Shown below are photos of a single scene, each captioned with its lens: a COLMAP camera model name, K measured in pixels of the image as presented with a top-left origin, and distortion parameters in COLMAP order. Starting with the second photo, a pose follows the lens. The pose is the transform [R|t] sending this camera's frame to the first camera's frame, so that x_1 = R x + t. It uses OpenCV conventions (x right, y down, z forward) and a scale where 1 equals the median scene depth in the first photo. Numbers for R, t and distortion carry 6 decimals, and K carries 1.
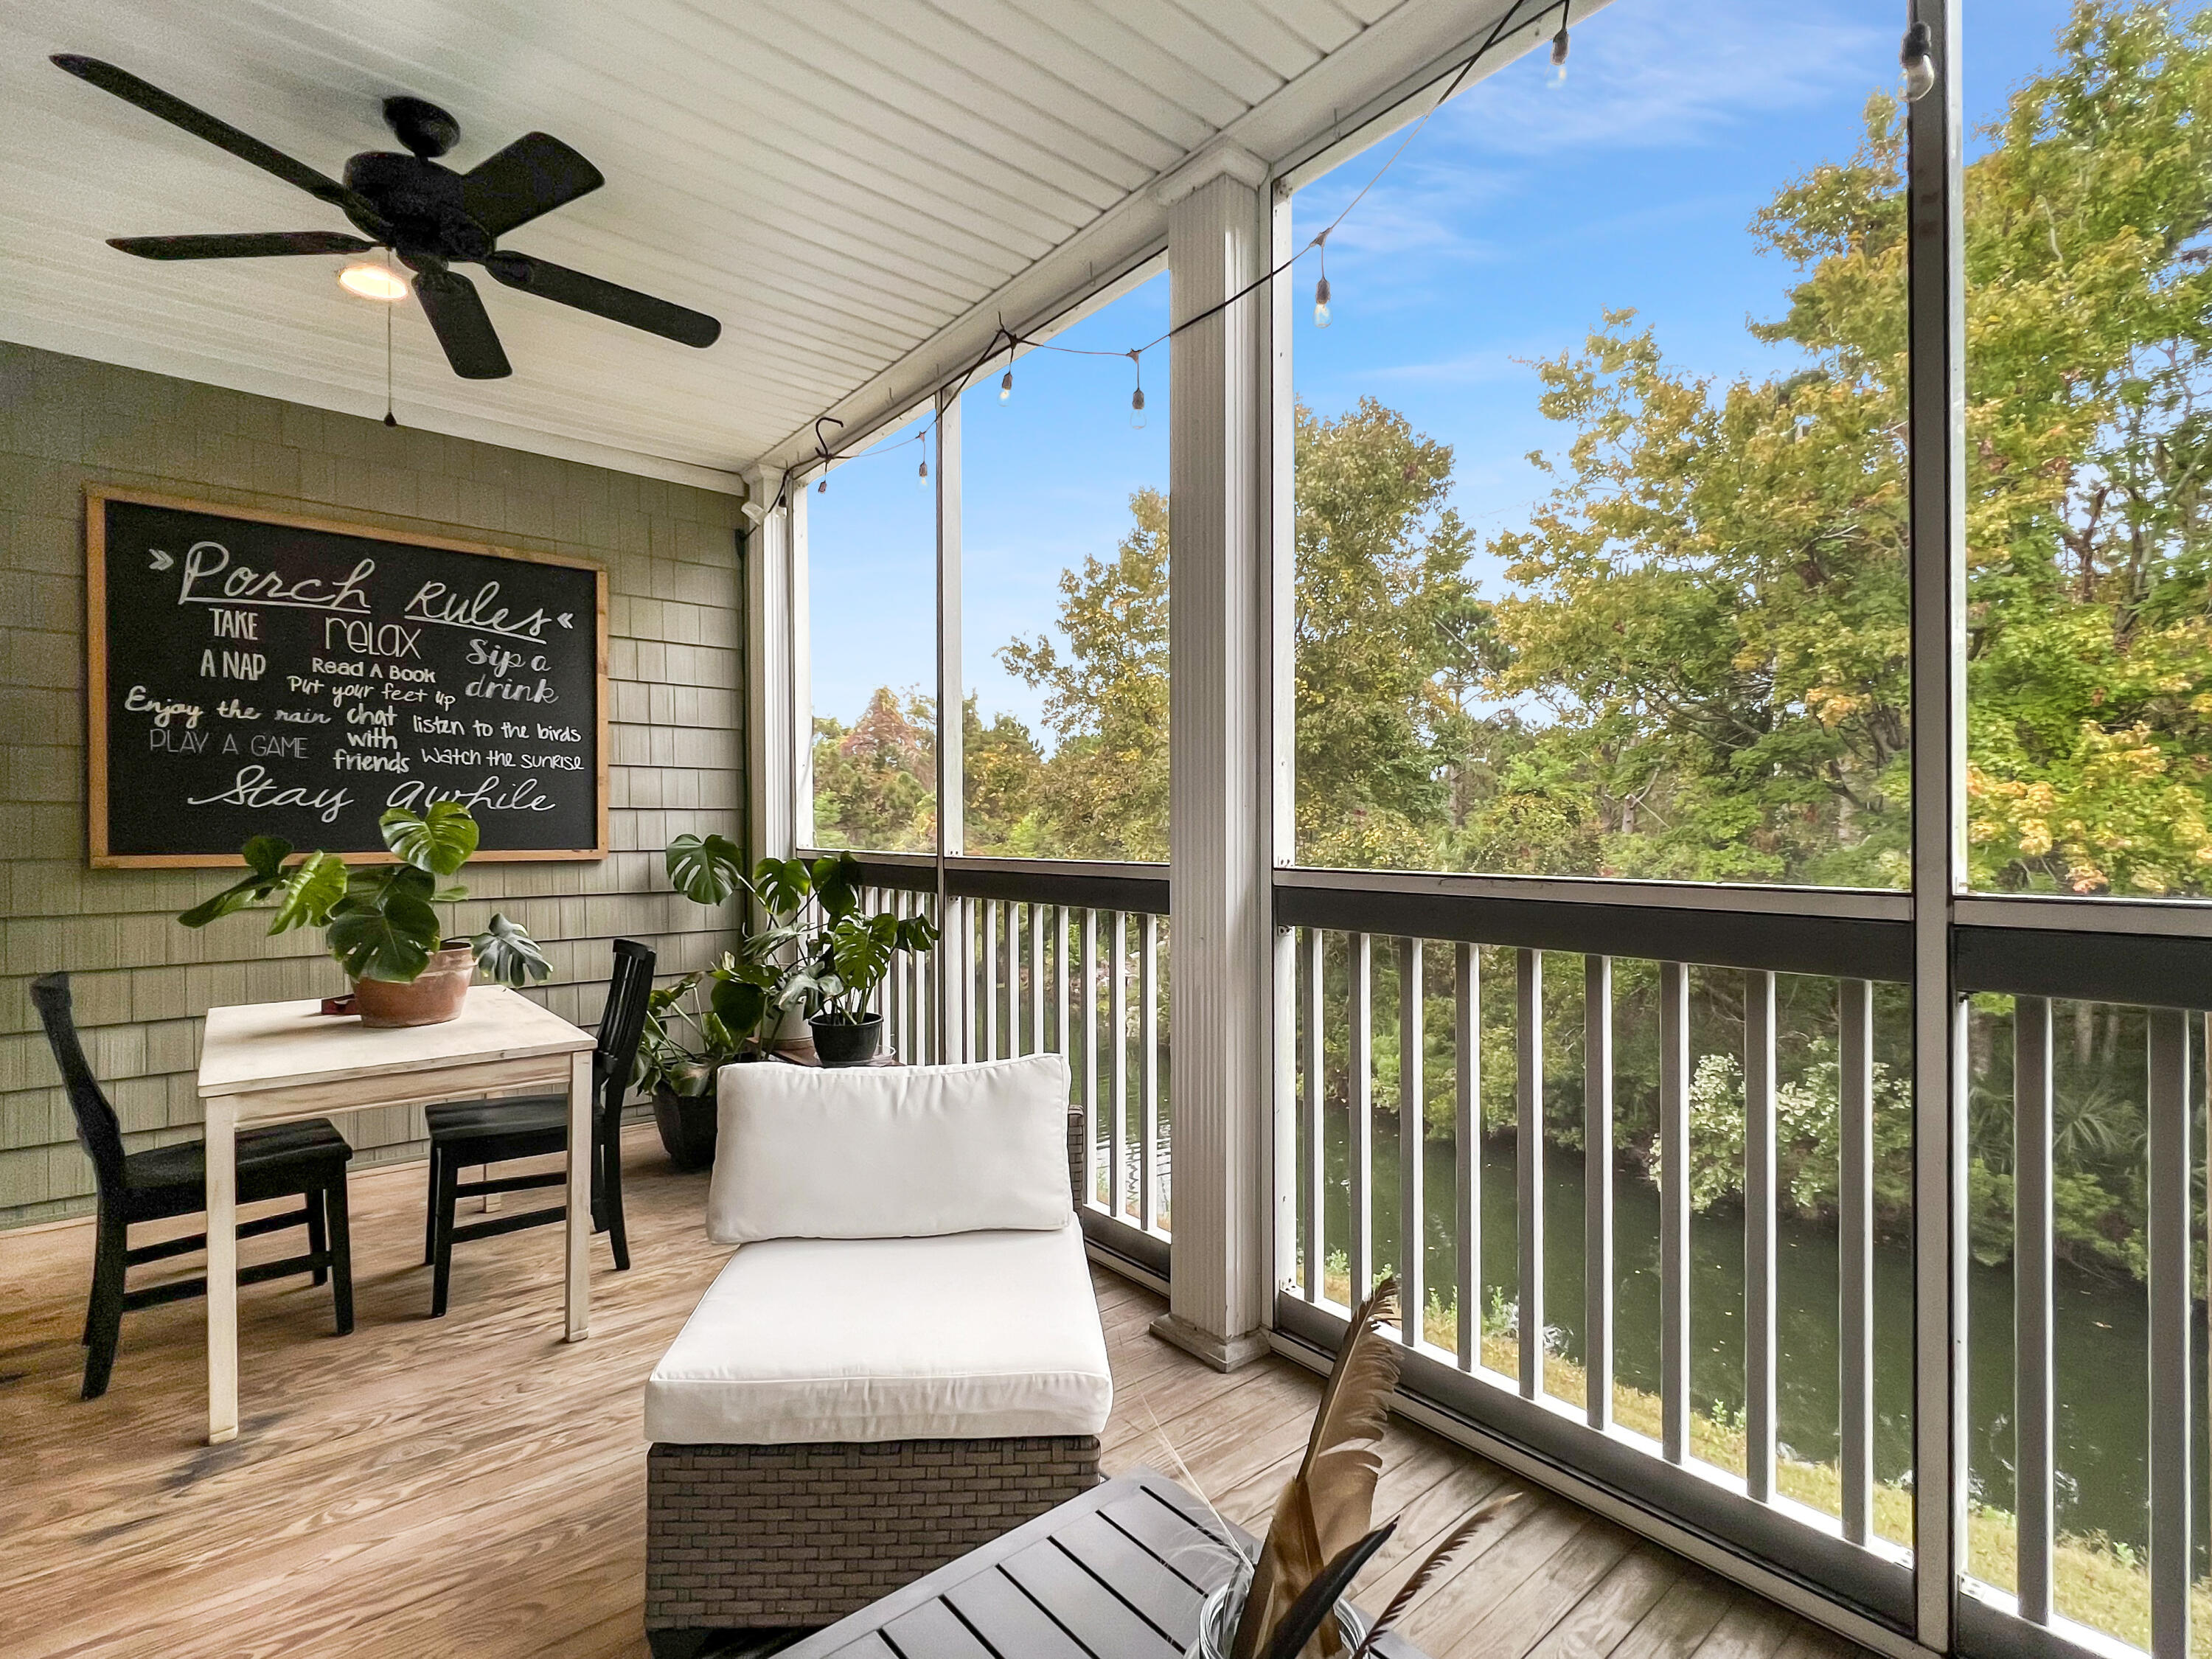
lens RADIAL K [[1045.8, 0, 1096.1], [0, 1045.8, 831.3], [0, 0, 1]] dist [-0.000417, 0.000076]
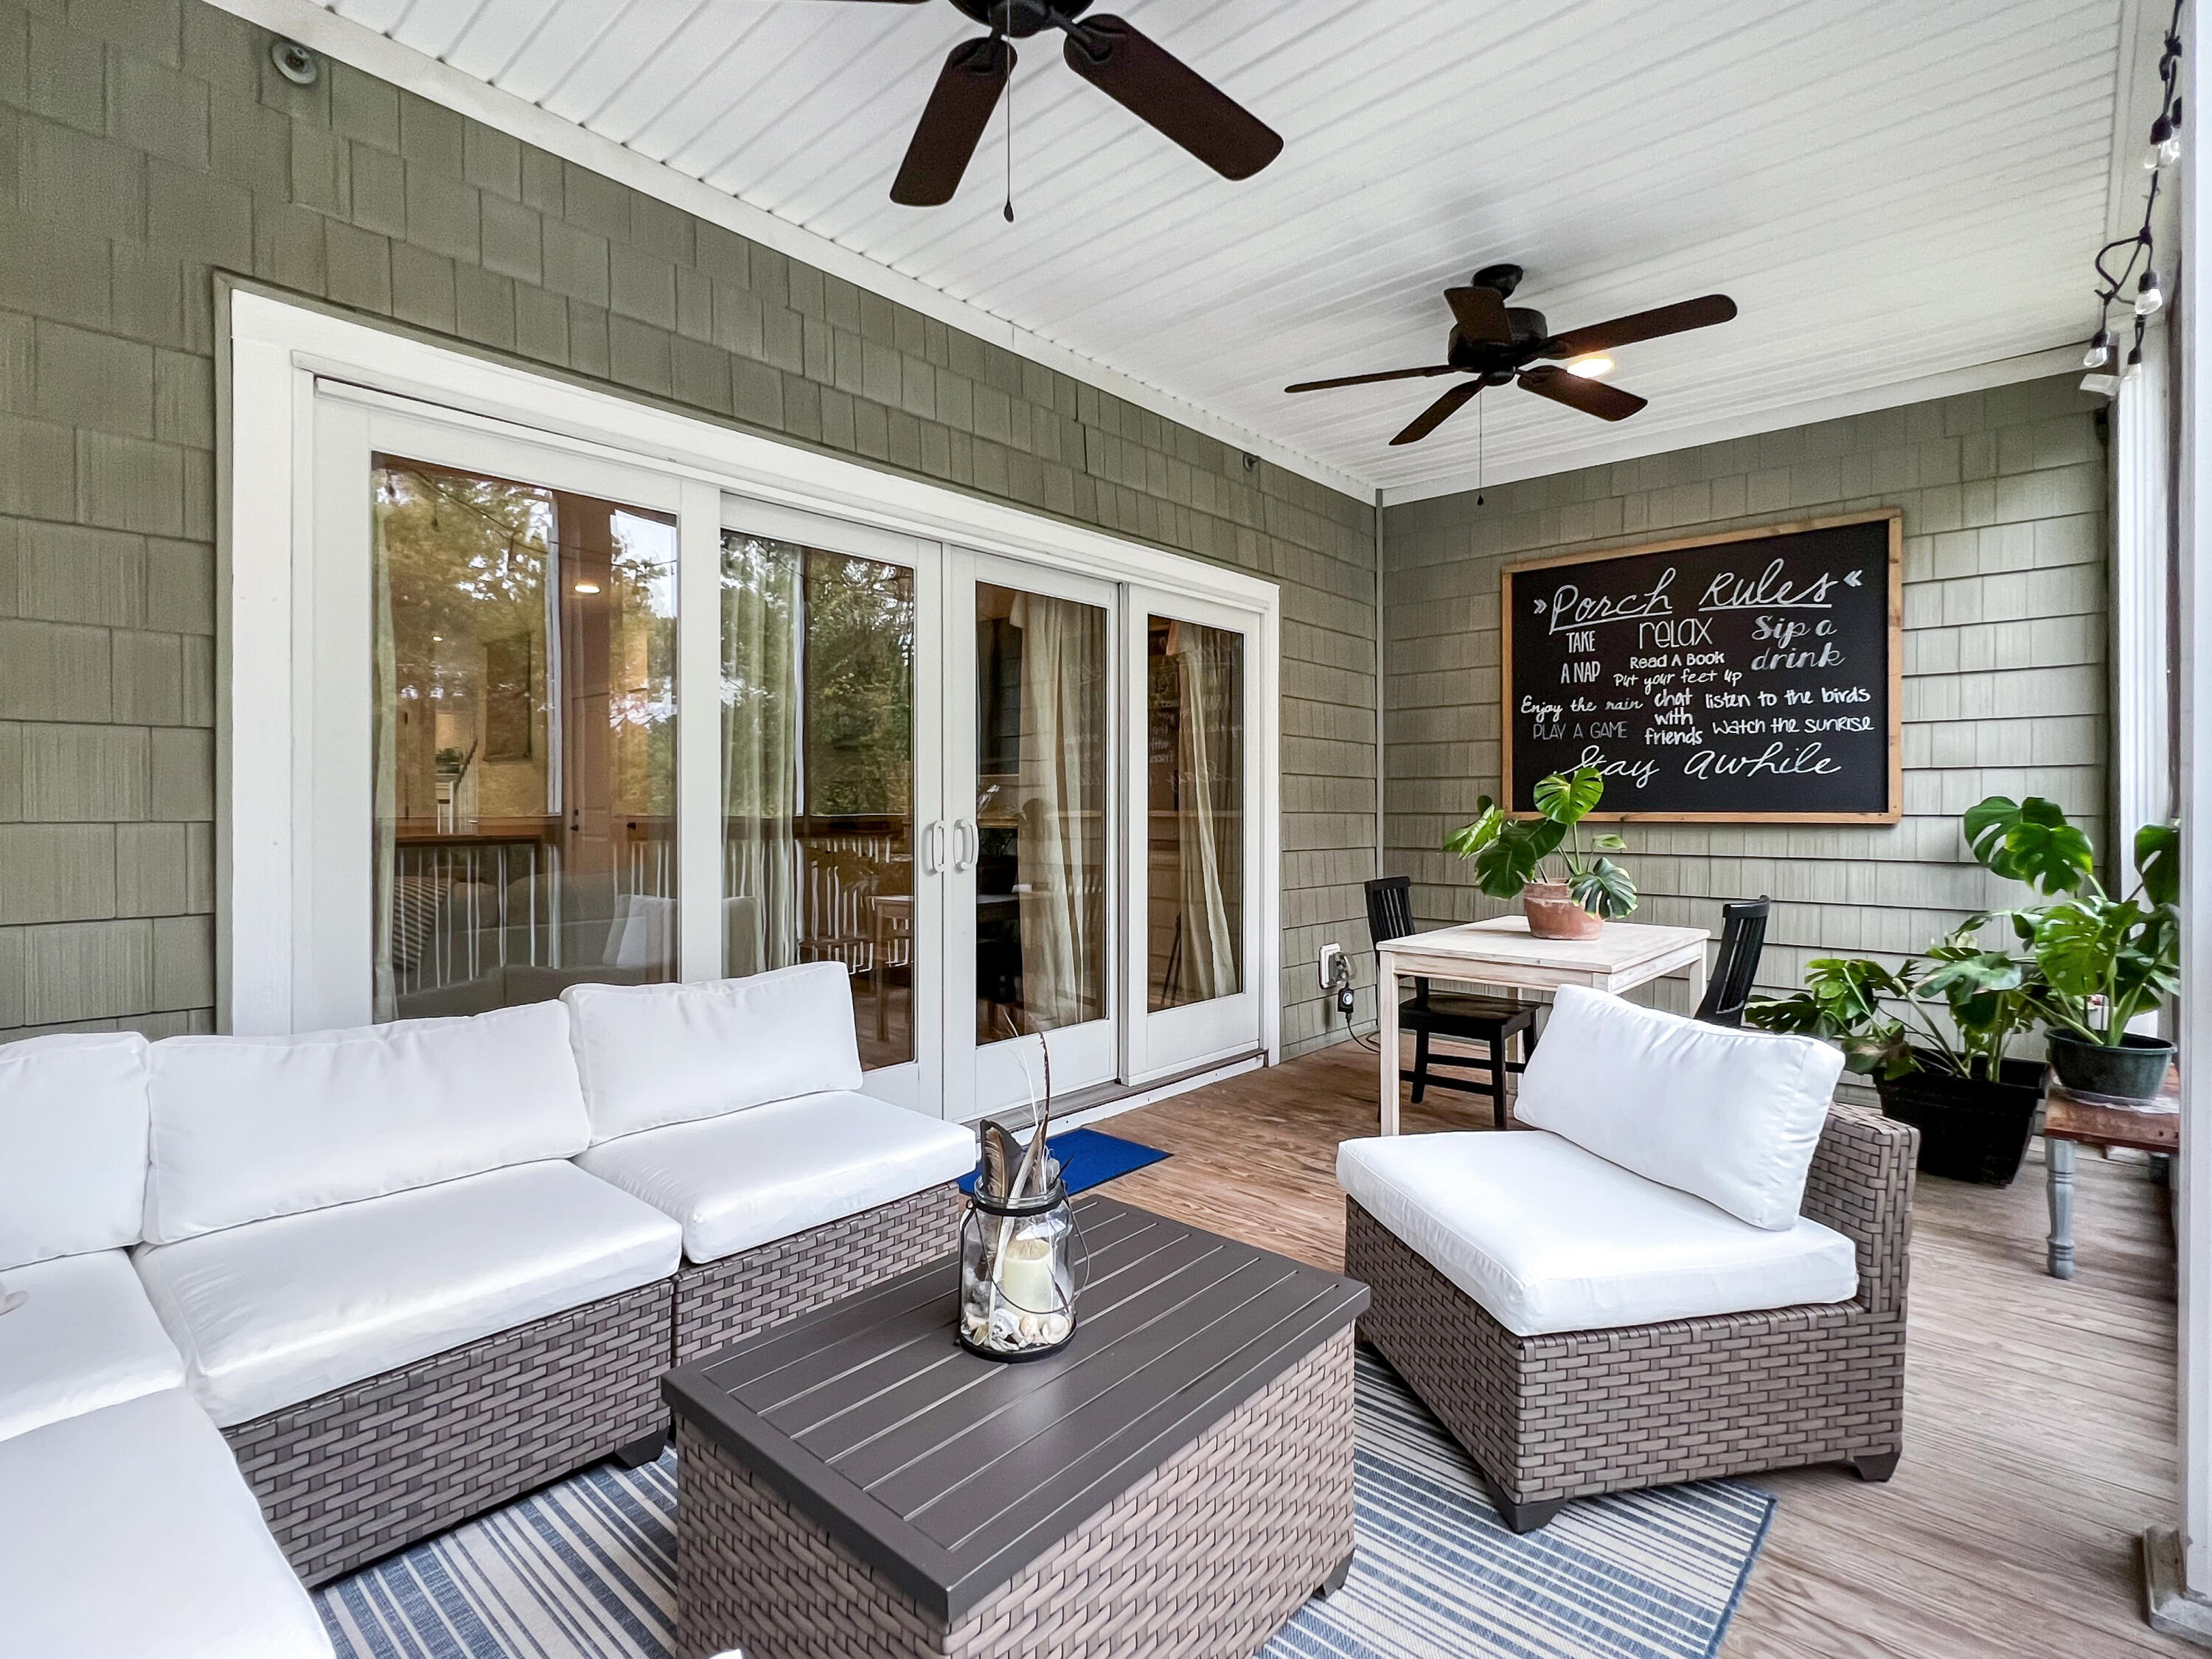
lens RADIAL K [[1045.8, 0, 1096.9], [0, 1045.8, 815.2], [0, 0, 1]] dist [-0.000417, 0.000076]
pose [[0.145595, 0.013048, -0.989258, 0.389962], [-0.001678, 0.999915, 0.012941, 0.009152], [0.989343, -0.000224, 0.145605, 0.165239]]
